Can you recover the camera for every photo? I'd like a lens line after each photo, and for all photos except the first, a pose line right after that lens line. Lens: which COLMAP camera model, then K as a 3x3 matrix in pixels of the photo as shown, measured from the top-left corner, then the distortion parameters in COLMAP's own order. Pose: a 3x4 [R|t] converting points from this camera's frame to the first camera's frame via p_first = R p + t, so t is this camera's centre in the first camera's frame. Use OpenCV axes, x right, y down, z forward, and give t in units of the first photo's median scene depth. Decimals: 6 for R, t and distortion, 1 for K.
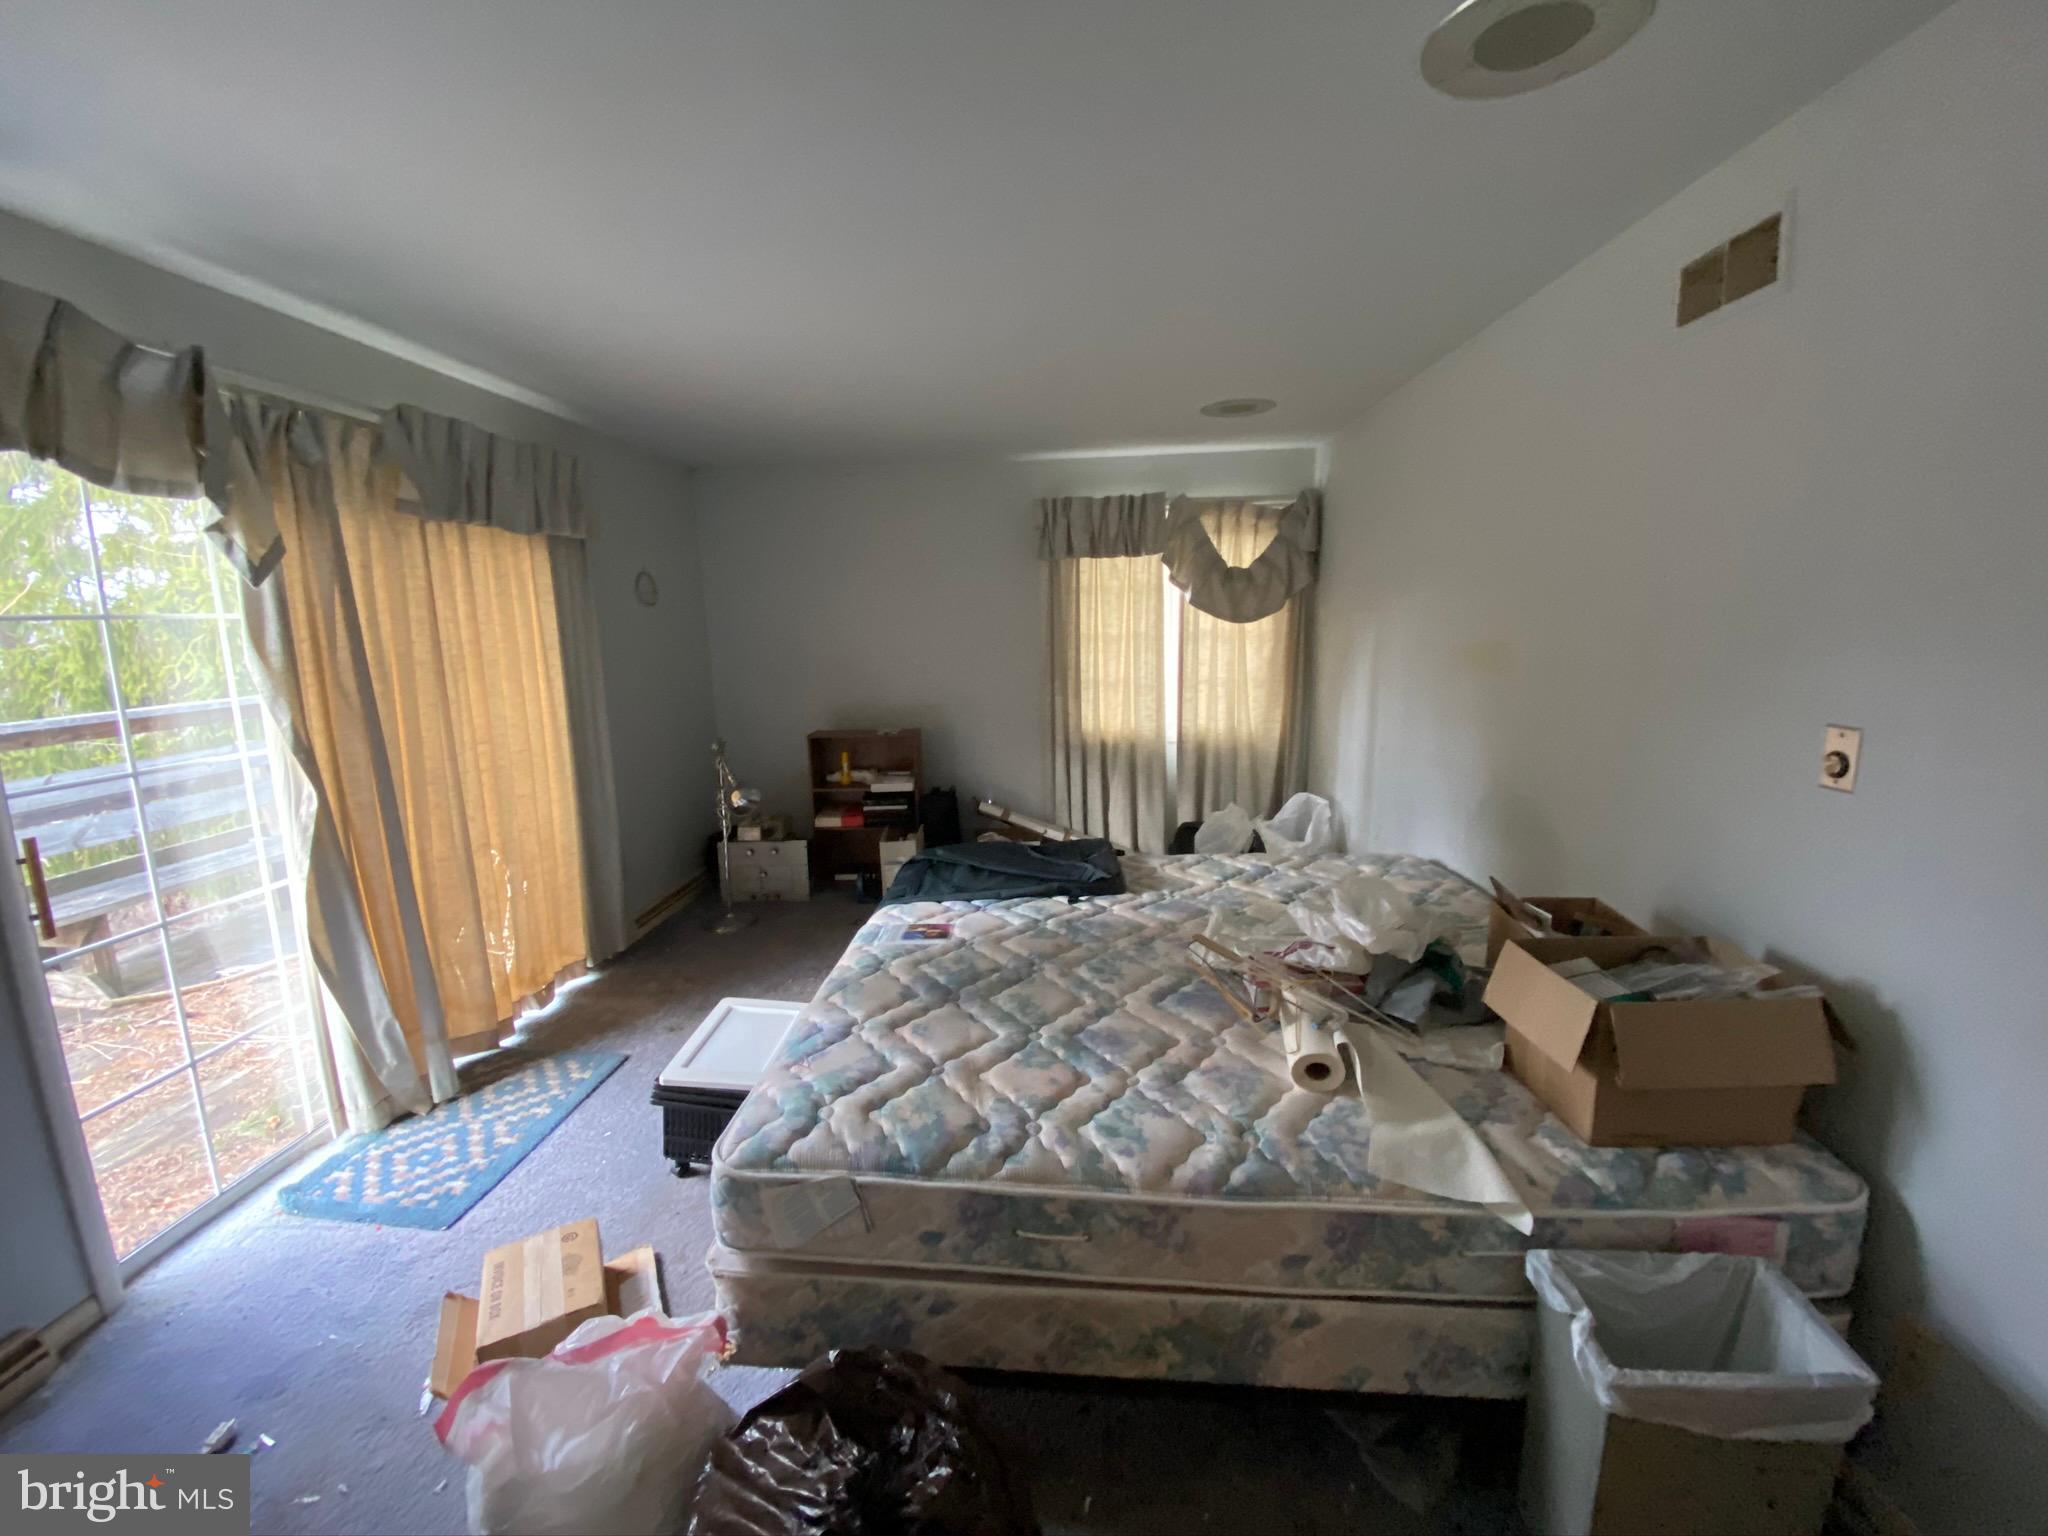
lens RADIAL K [[825.6, 0, 1017.2], [0, 825.6, 757.7], [0, 0, 1]] dist [0.018142, -0.016369]
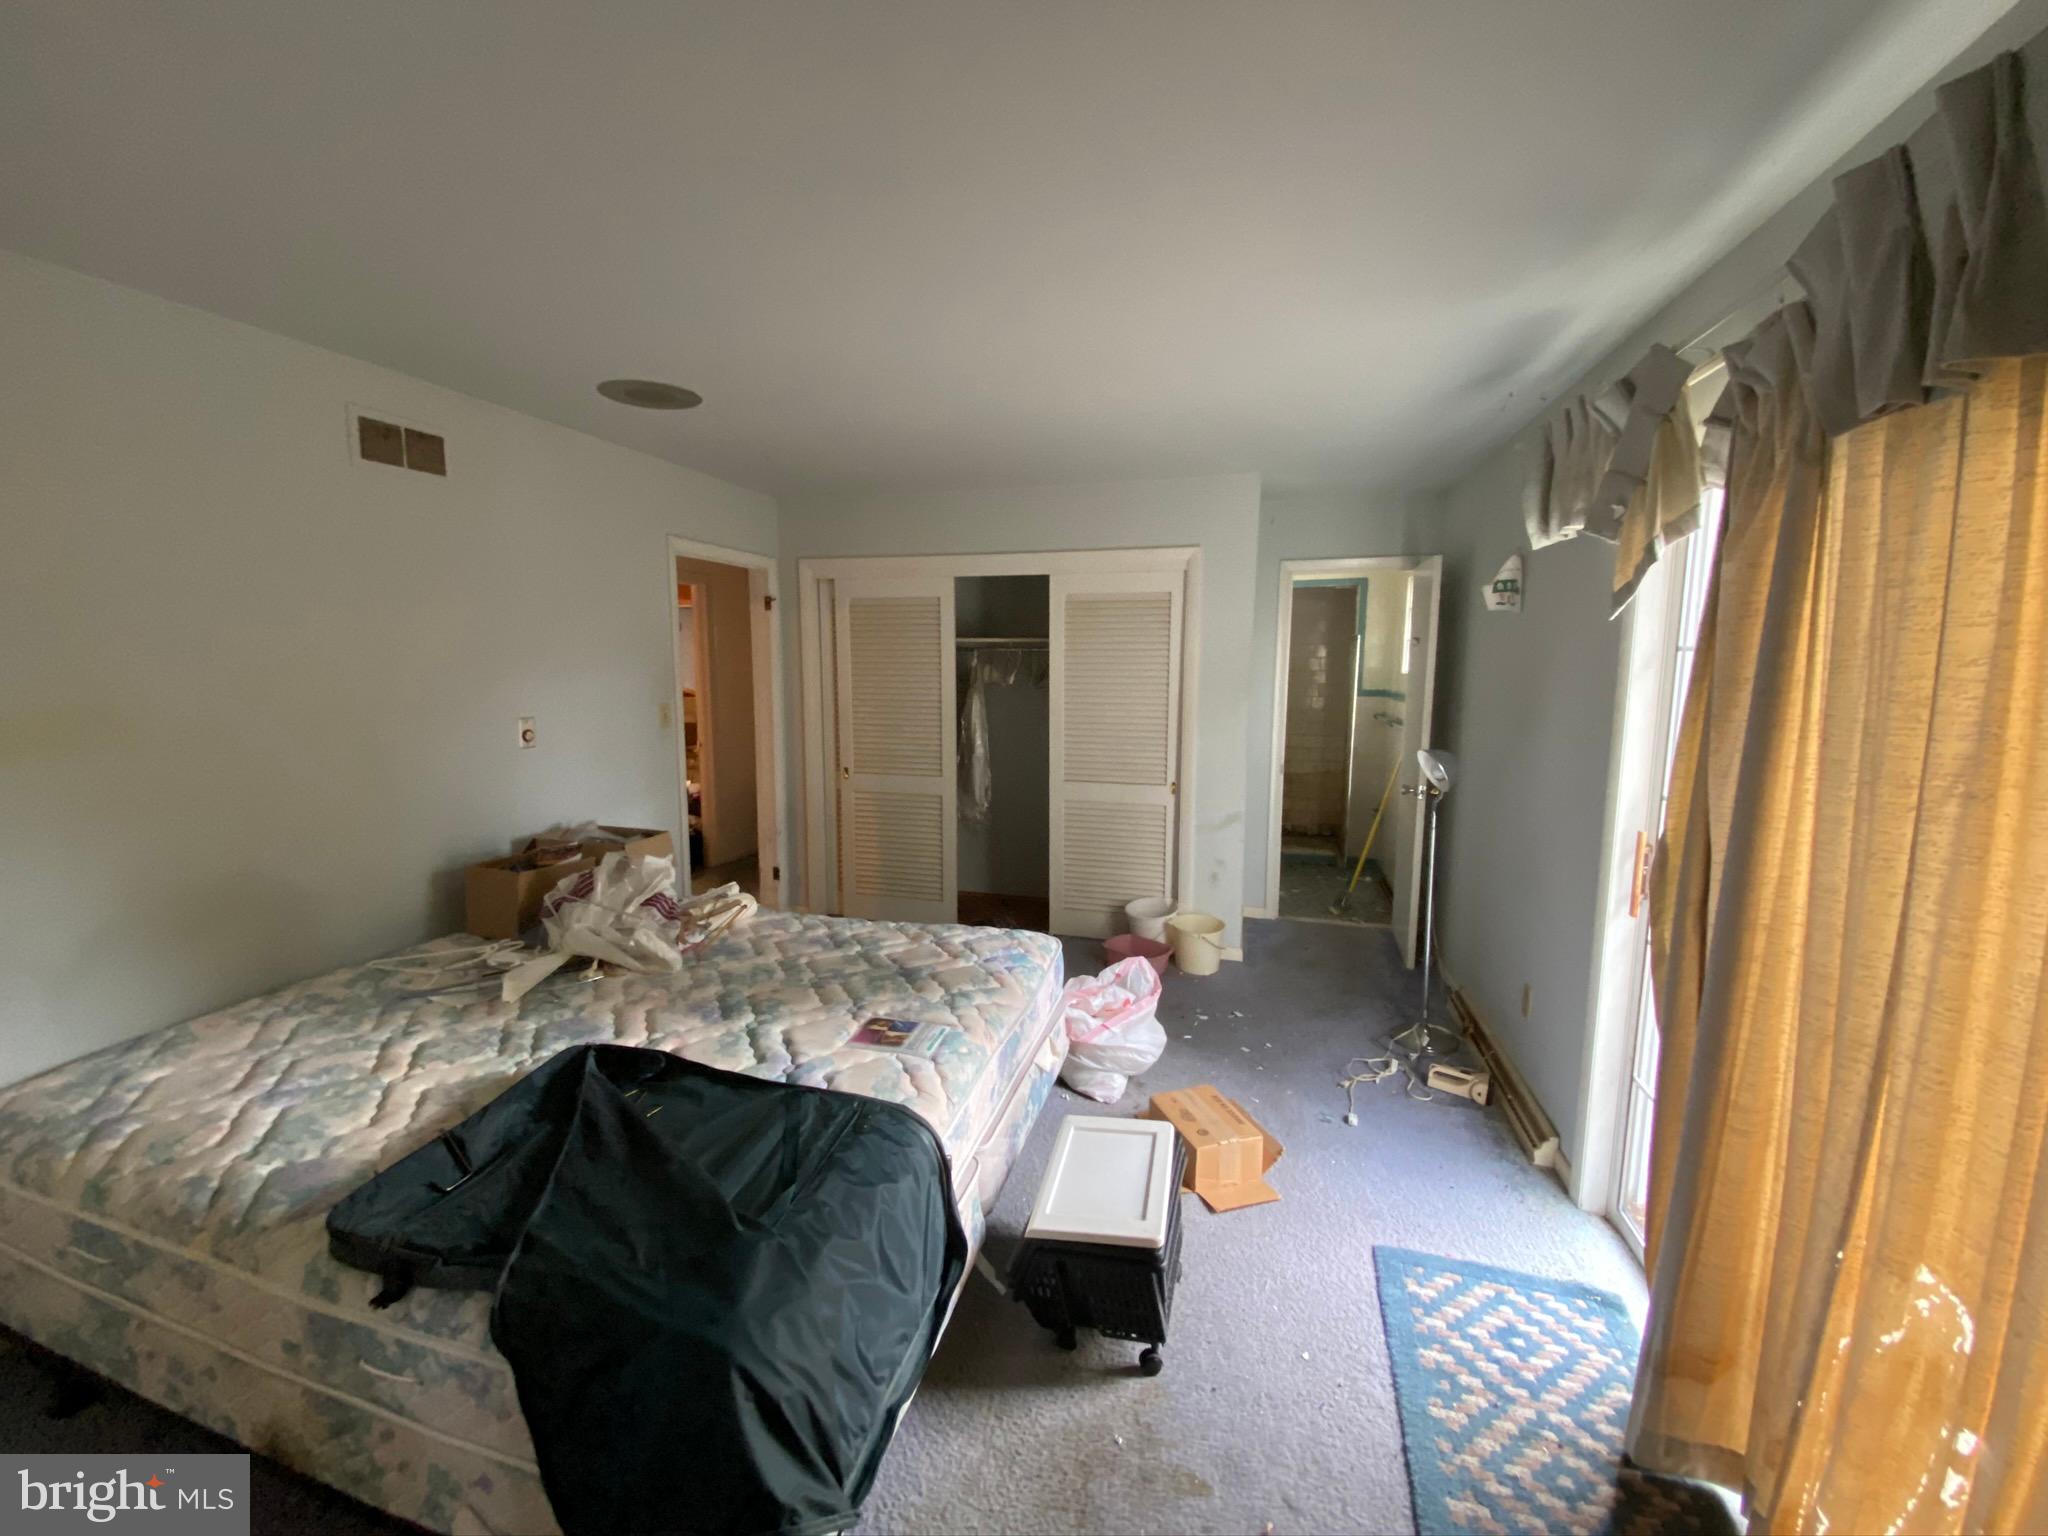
lens RADIAL K [[825.6, 0, 1017.2], [0, 825.6, 757.7], [0, 0, 1]] dist [0.018142, -0.016369]
pose [[-0.977452, -0.008638, 0.210982, -0.324275], [0.050514, 0.960586, 0.273356, -0.221820], [-0.205028, 0.277849, -0.938490, 1.315777]]
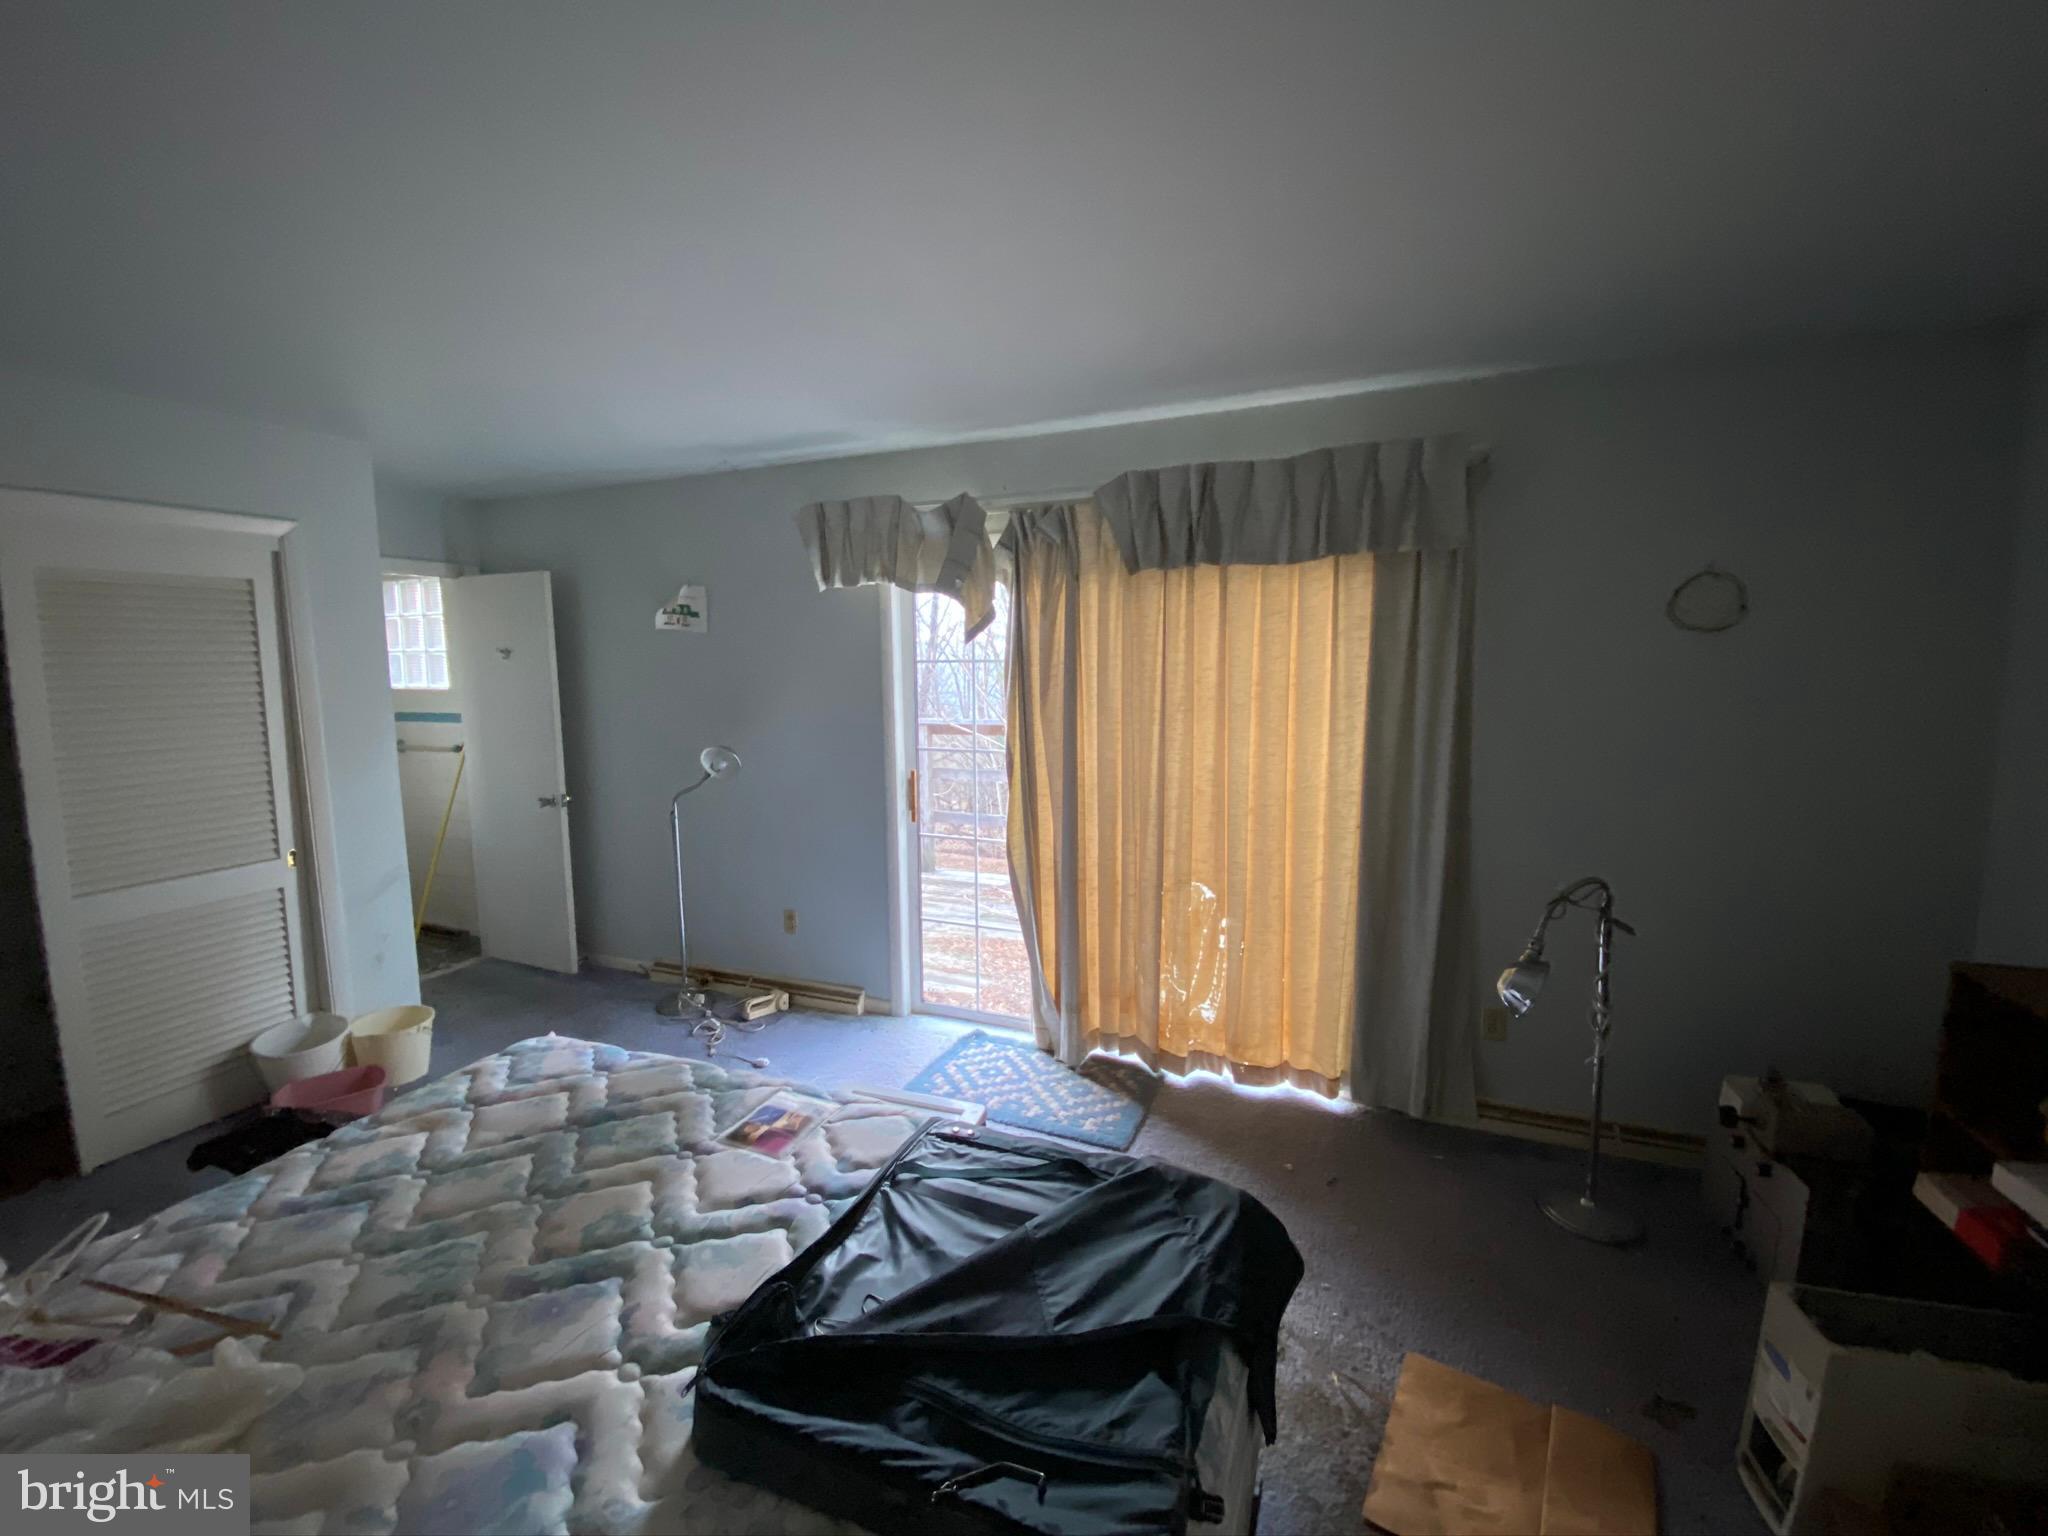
lens RADIAL K [[825.6, 0, 1017.2], [0, 825.6, 757.7], [0, 0, 1]] dist [0.018142, -0.016369]
pose [[-0.323903, 0.133680, -0.936598, 0.337523], [-0.136859, 0.972934, 0.186196, -0.197089], [0.936139, 0.188492, -0.296841, 1.047168]]
